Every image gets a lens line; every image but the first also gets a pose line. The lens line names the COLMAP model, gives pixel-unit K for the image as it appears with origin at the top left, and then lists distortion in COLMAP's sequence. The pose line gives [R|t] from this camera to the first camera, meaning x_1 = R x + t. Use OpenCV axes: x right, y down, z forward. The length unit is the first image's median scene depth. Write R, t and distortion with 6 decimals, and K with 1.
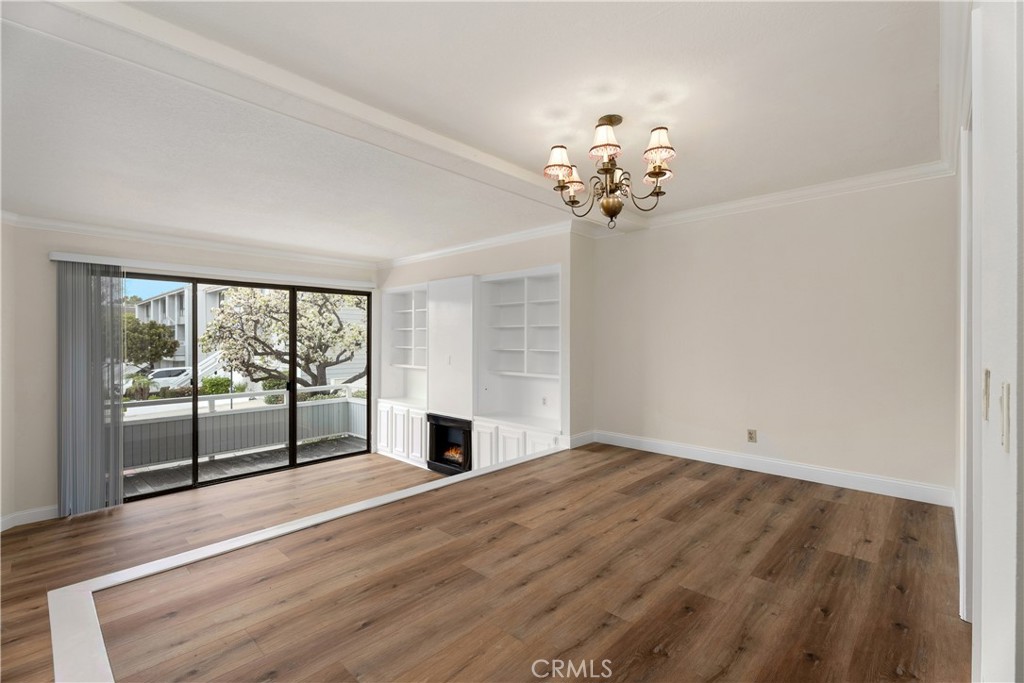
lens RADIAL K [[457.3, 0, 514.0], [0, 457.3, 339.5], [0, 0, 1]] dist [-0.000816, -0.000060]
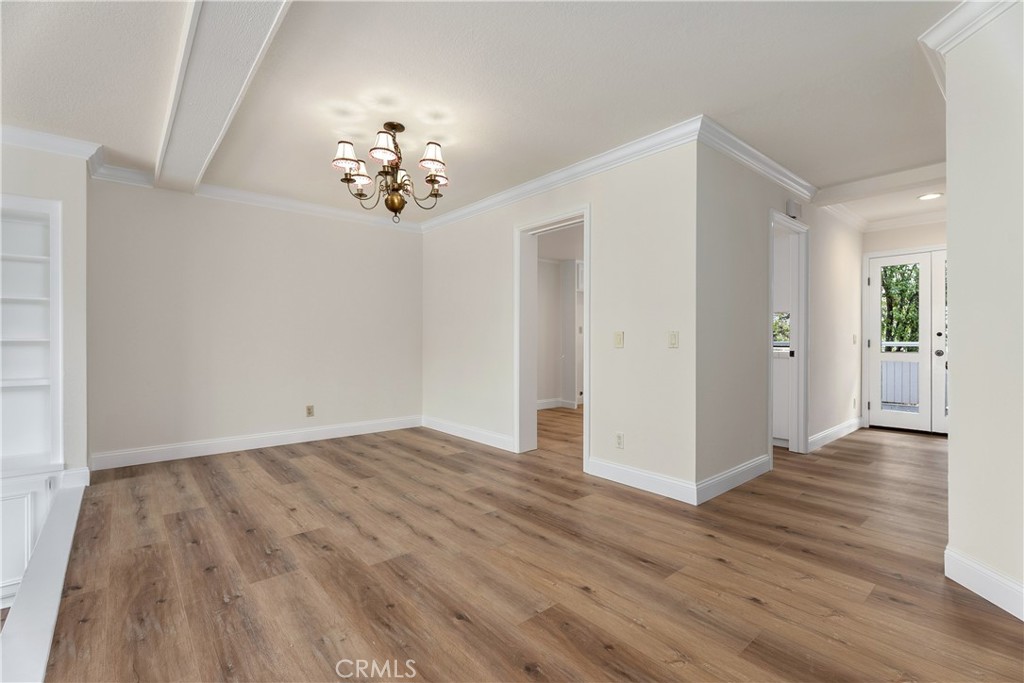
lens RADIAL K [[457.3, 0, 515.2], [0, 457.3, 340.9], [0, 0, 1]] dist [-0.000816, -0.000060]
pose [[0.098738, -0.001266, 0.995113, -0.874968], [0.000659, 0.999999, 0.001207, 0.050651], [-0.995113, 0.000537, 0.098739, 0.574549]]
